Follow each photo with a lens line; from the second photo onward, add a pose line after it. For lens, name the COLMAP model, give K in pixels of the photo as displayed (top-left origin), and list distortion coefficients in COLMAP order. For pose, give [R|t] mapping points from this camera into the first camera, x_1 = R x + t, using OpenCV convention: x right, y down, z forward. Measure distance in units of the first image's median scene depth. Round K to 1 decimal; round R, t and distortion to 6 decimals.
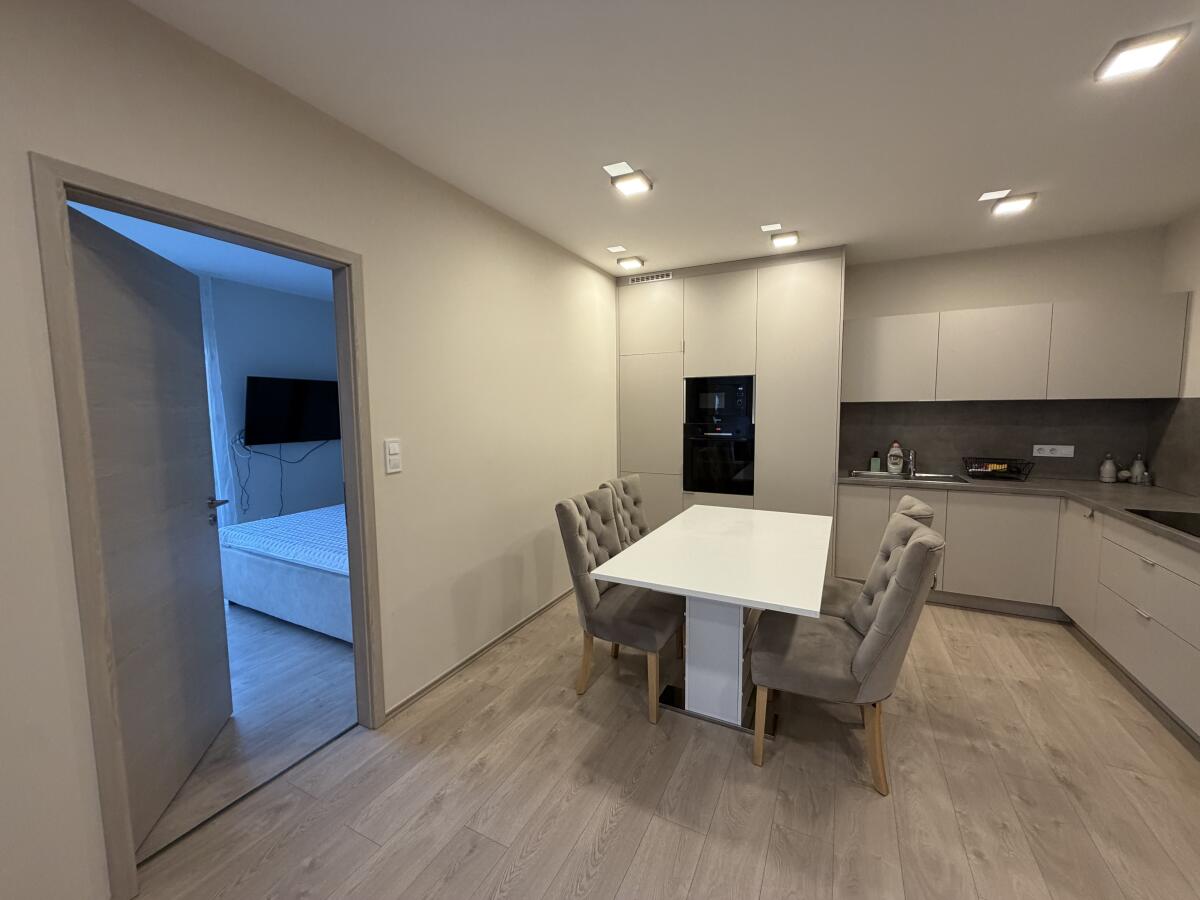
lens RADIAL K [[478.3, 0, 595.5], [0, 478.3, 449.7], [0, 0, 1]] dist [0.000376, 0.000136]
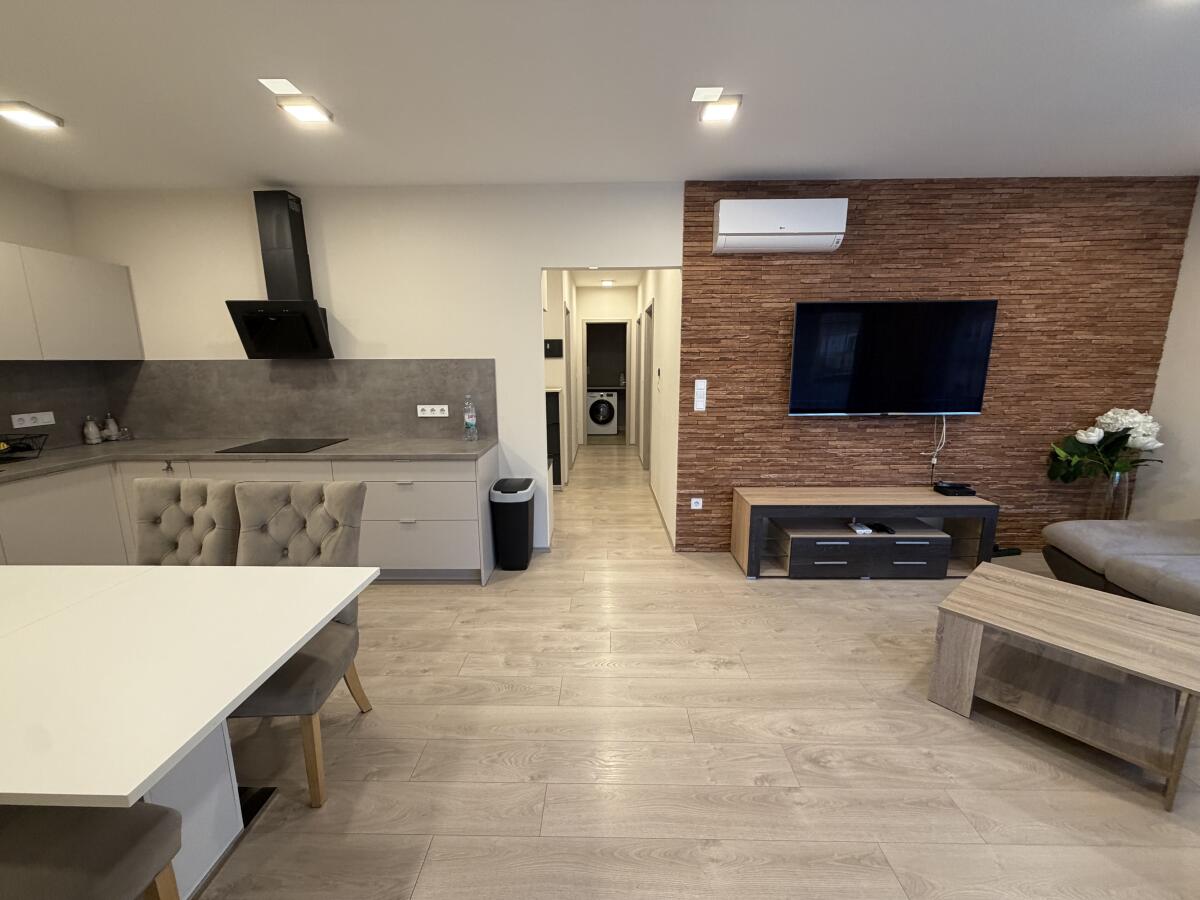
lens RADIAL K [[478.3, 0, 599.5], [0, 478.3, 449.6], [0, 0, 1]] dist [0.000376, 0.000136]
pose [[-0.442289, -0.152124, 0.883877, -0.400968], [0.090014, 0.973005, 0.212507, -0.052393], [-0.892344, 0.173551, -0.416656, 0.640084]]
